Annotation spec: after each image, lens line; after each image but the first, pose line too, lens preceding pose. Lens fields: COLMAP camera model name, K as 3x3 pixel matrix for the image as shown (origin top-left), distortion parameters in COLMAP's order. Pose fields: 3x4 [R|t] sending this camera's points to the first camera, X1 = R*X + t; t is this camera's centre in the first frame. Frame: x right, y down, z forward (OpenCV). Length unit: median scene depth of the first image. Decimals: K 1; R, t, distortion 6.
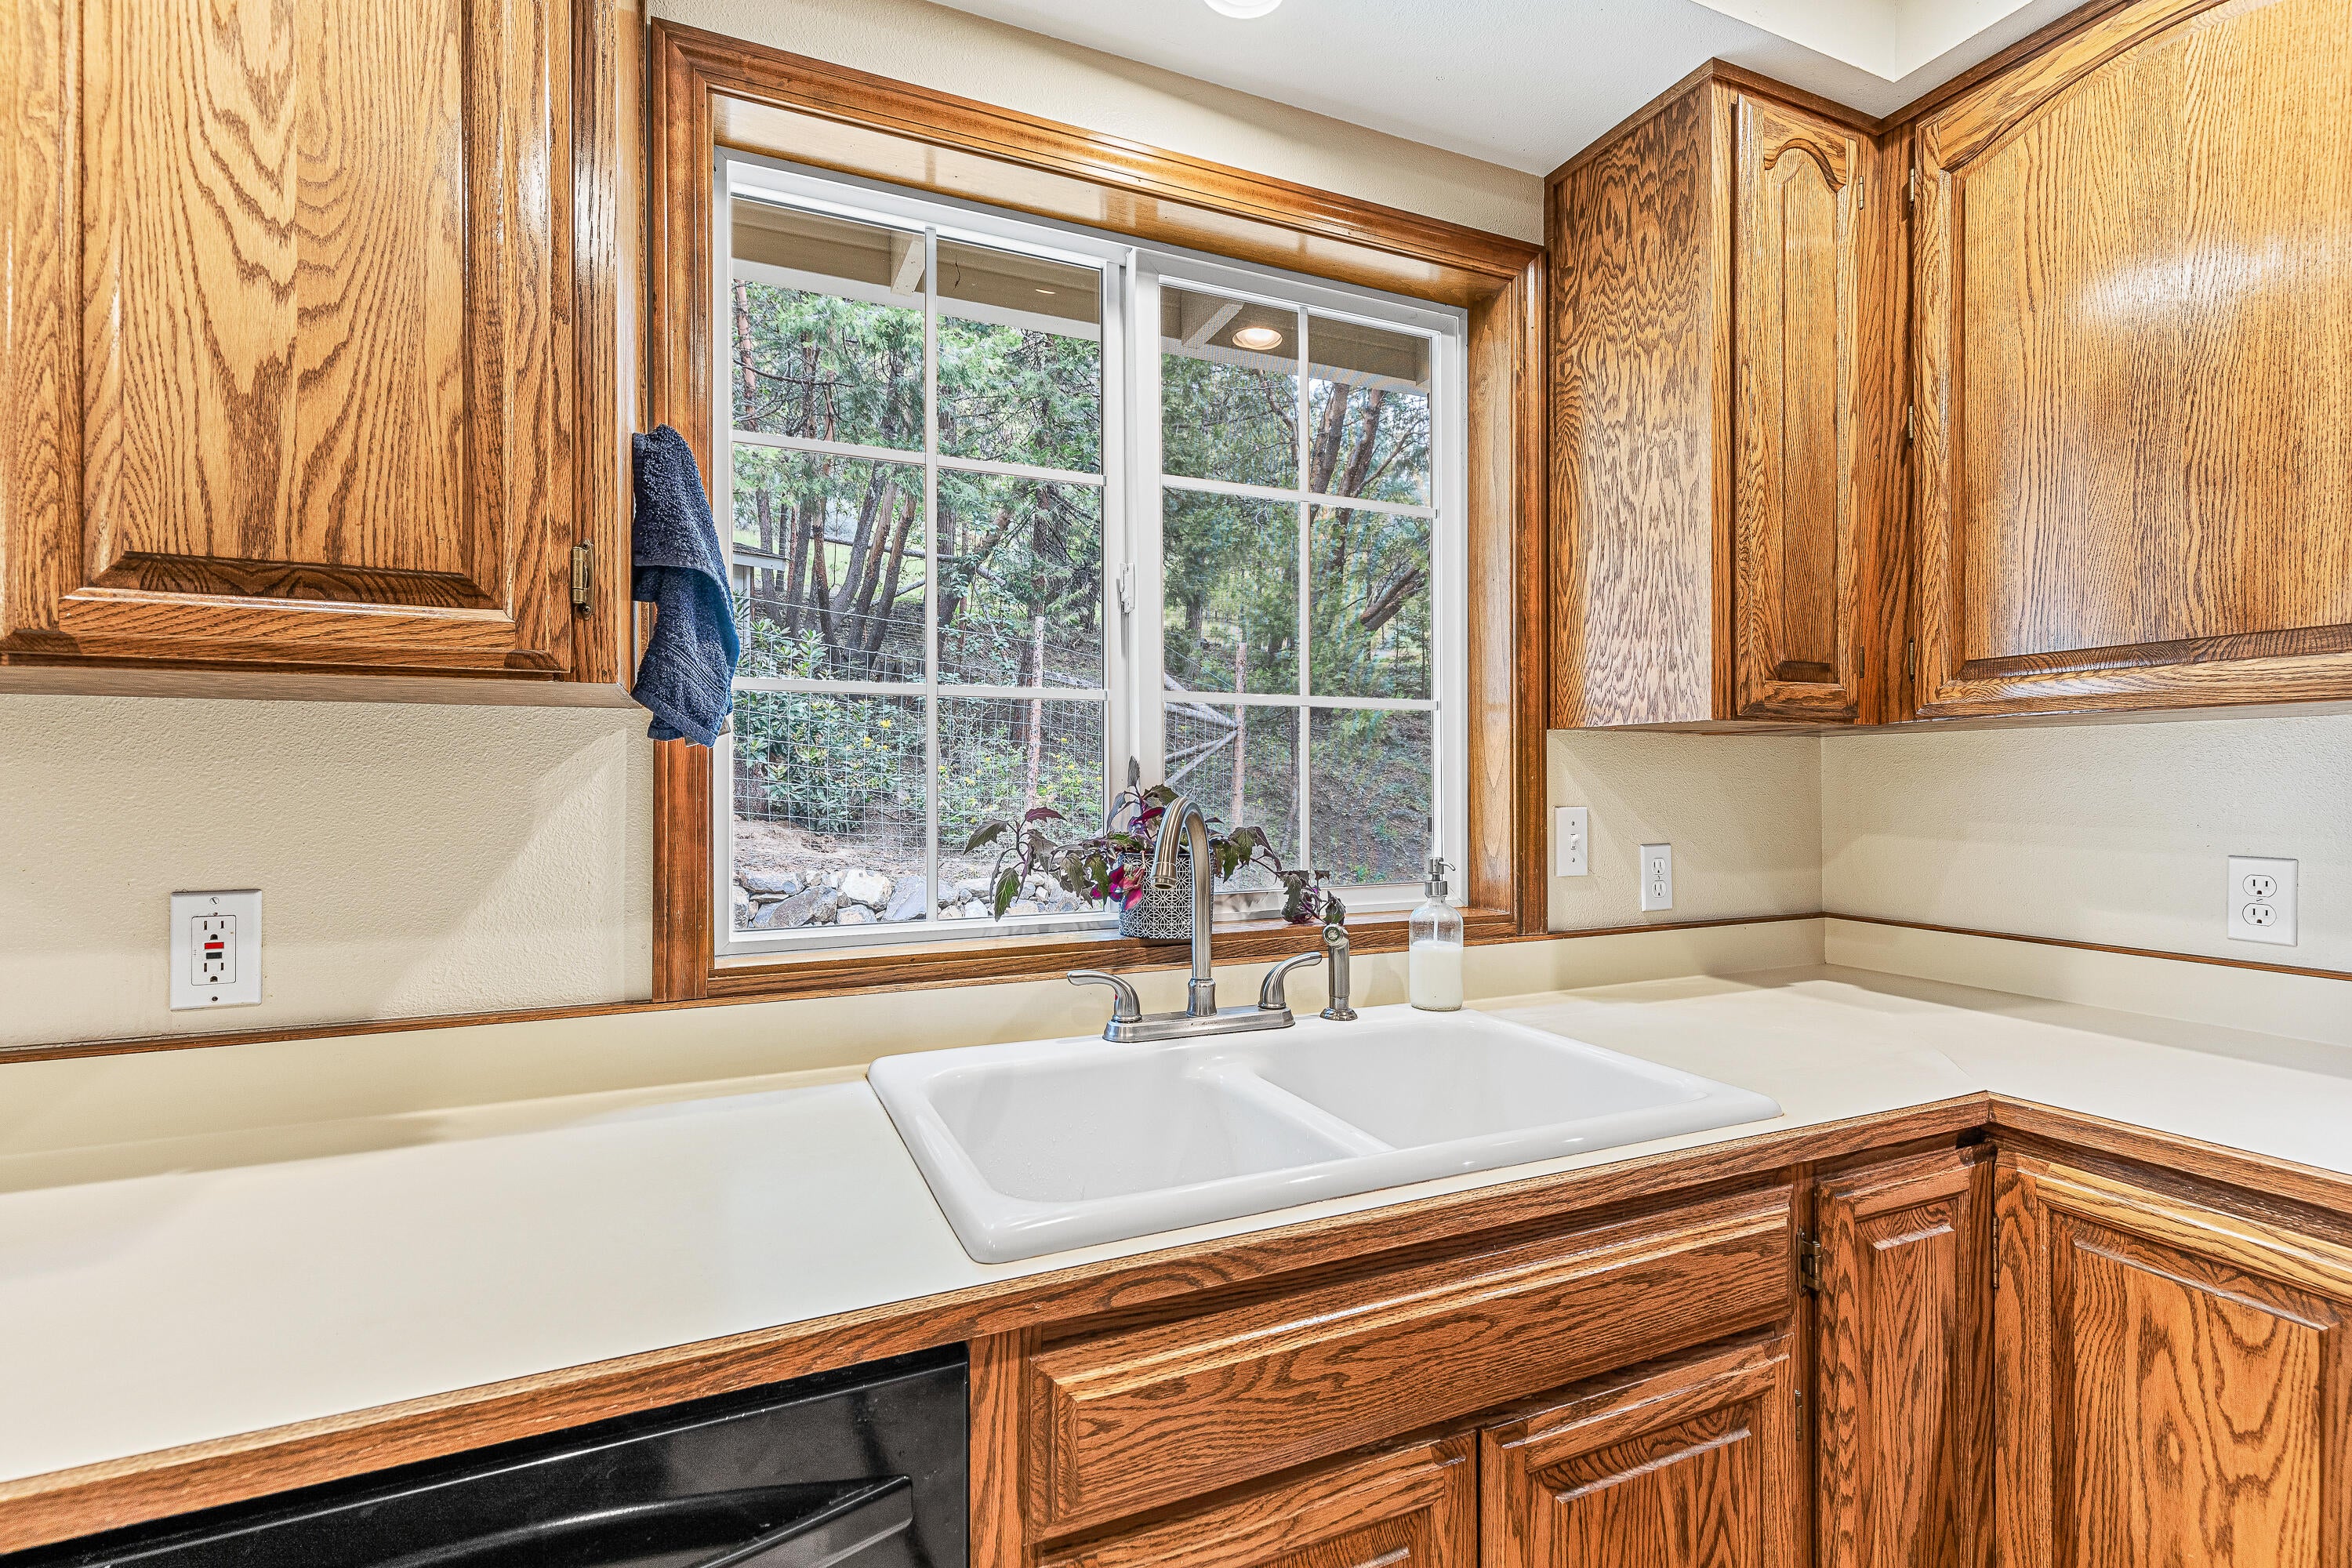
lens RADIAL K [[1061.5, 0, 1172.8], [0, 1061.5, 780.3], [0, 0, 1]] dist [-0.000860, 0.000629]
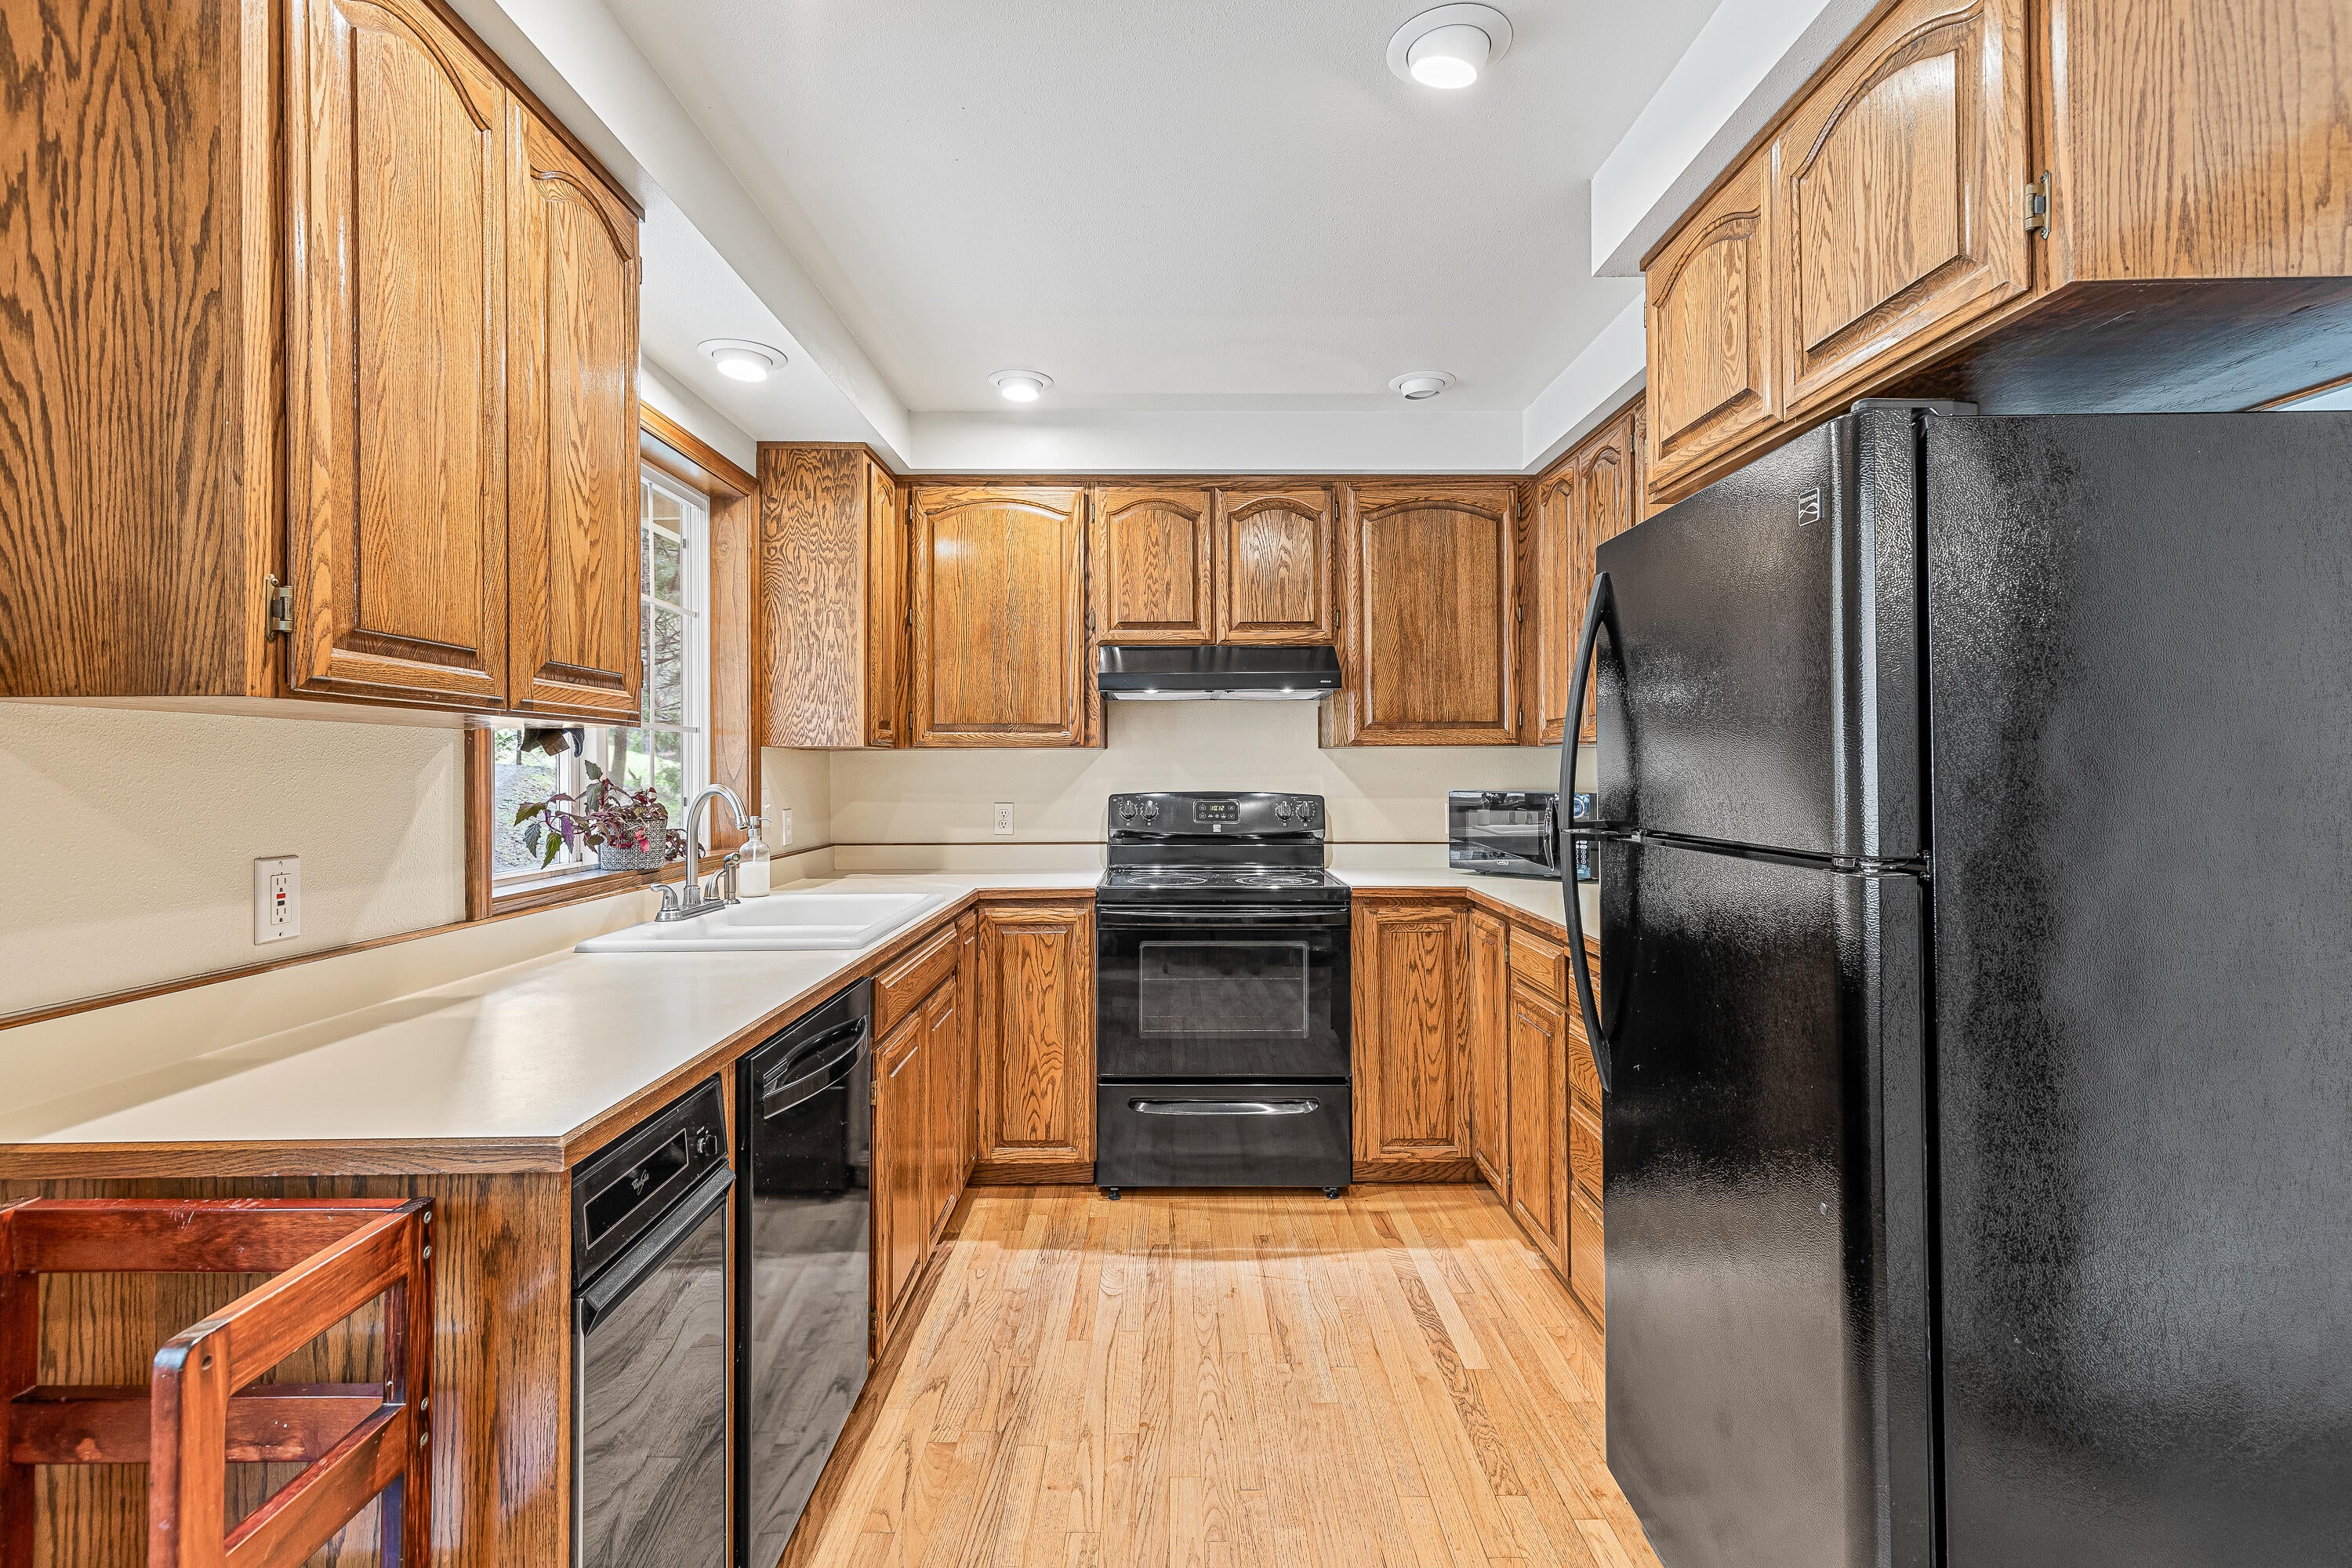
lens RADIAL K [[1061.5, 0, 1176.3], [0, 1061.5, 769.9], [0, 0, 1]] dist [-0.000860, 0.000629]
pose [[0.398436, 0.001093, 0.917195, -1.222077], [0.001874, 0.999996, -0.002006, -0.003628], [-0.917194, 0.002519, 0.398433, -0.447273]]
